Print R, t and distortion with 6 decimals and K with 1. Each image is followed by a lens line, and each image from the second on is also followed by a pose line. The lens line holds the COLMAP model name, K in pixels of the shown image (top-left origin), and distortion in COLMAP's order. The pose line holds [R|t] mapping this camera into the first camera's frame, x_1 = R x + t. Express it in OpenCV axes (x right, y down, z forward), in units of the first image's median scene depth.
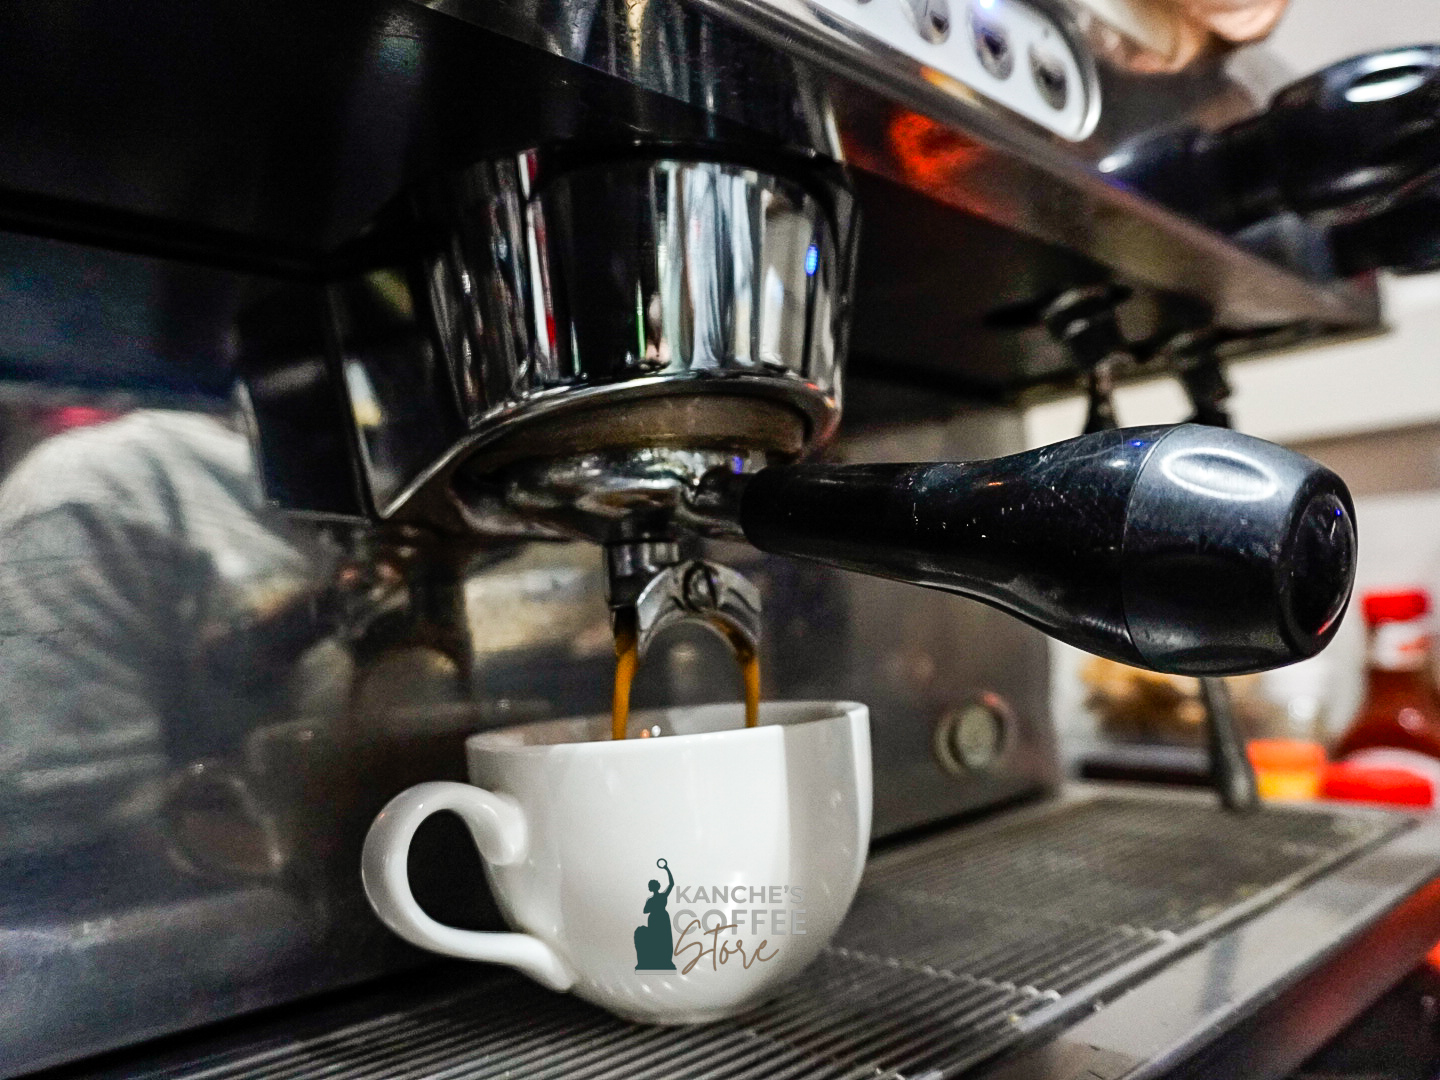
lens RADIAL K [[1007.6, 0, 720.0], [0, 1007.6, 540.0], [0, 0, 1]] dist [0.005342, 0.002200]
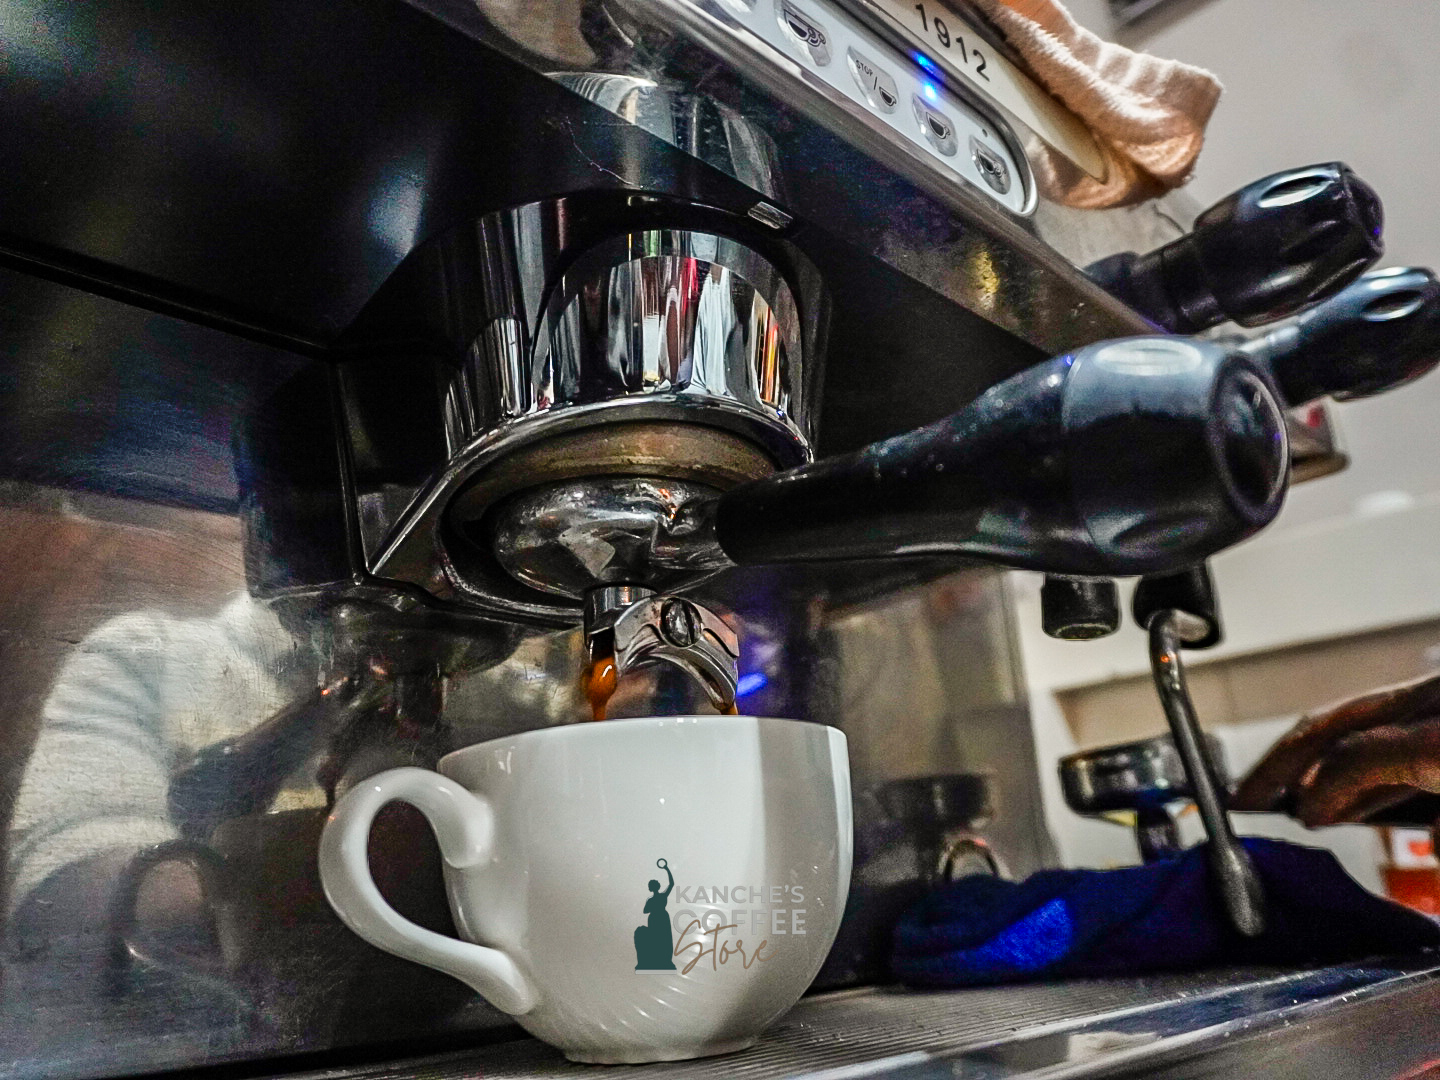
lens RADIAL K [[995.0, 0, 720.0], [0, 995.0, 540.0], [0, 0, 1]] dist [0.002571, 0.000943]
pose [[0.999973, -0.006457, -0.003648, 0.027156], [0.005375, 0.969917, -0.243375, 0.220373], [0.005109, 0.243349, 0.969925, 0.013763]]
